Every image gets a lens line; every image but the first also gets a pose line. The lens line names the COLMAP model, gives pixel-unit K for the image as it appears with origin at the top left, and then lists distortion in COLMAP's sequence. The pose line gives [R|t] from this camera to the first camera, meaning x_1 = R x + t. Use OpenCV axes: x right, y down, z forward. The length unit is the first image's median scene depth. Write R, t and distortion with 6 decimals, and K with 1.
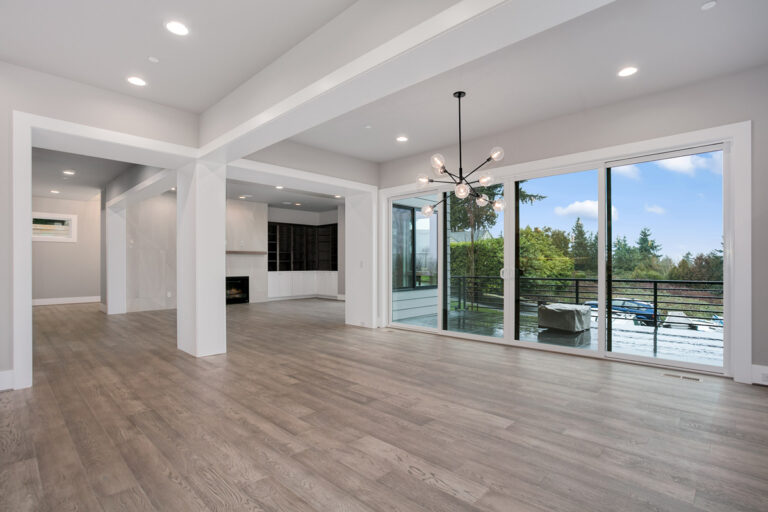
lens RADIAL K [[376.3, 0, 385.8], [0, 376.3, 264.0], [0, 0, 1]] dist [-0.022337, 0.001681]
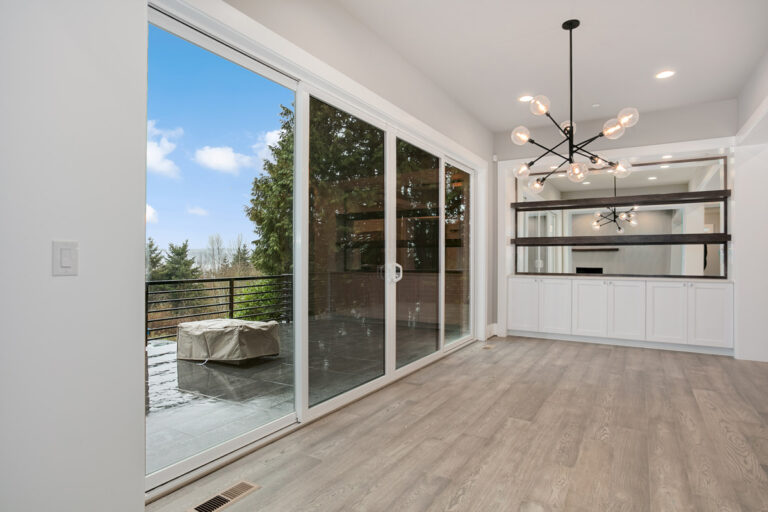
lens RADIAL K [[438.8, 0, 384.5], [0, 438.8, 257.7], [0, 0, 1]] dist [-0.000050, -0.000267]
pose [[-0.231234, 0.004428, 0.972888, -0.561183], [0.002357, 0.999989, -0.003991, 0.008222], [-0.972895, 0.001370, -0.231242, 1.627367]]
